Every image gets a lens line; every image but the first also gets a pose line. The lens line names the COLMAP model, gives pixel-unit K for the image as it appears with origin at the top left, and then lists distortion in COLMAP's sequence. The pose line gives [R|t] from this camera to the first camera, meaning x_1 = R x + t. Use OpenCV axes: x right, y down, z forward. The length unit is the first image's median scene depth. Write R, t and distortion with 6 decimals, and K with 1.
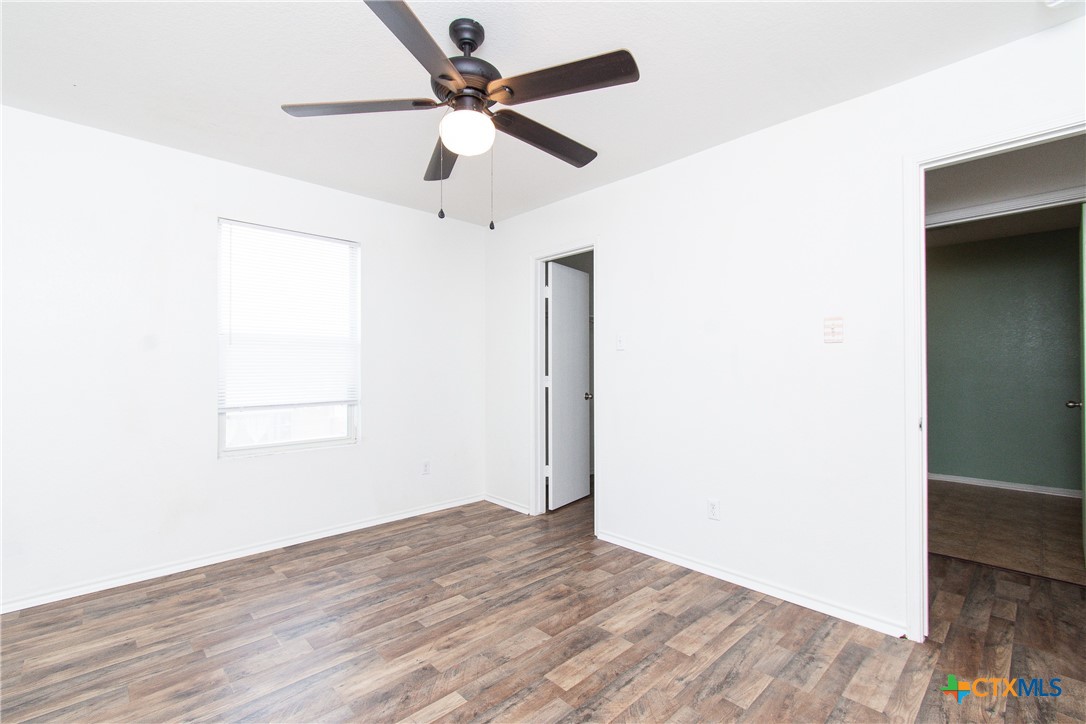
lens RADIAL K [[485.2, 0, 528.3], [0, 485.2, 370.3], [0, 0, 1]] dist [0.005087, -0.001925]
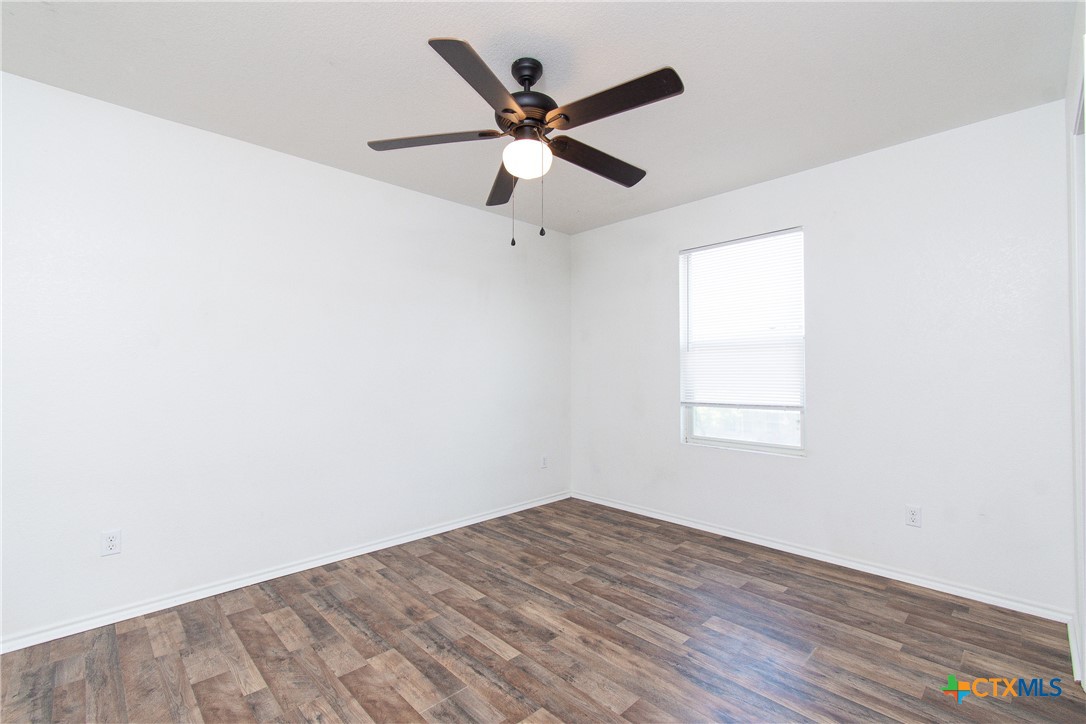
lens RADIAL K [[485.2, 0, 554.5], [0, 485.2, 370.7], [0, 0, 1]] dist [0.005087, -0.001925]
pose [[0.023534, 0.005093, -0.999710, 0.697968], [-0.001959, 0.999985, 0.005048, -0.010198], [0.999721, 0.001840, 0.023544, 0.734177]]
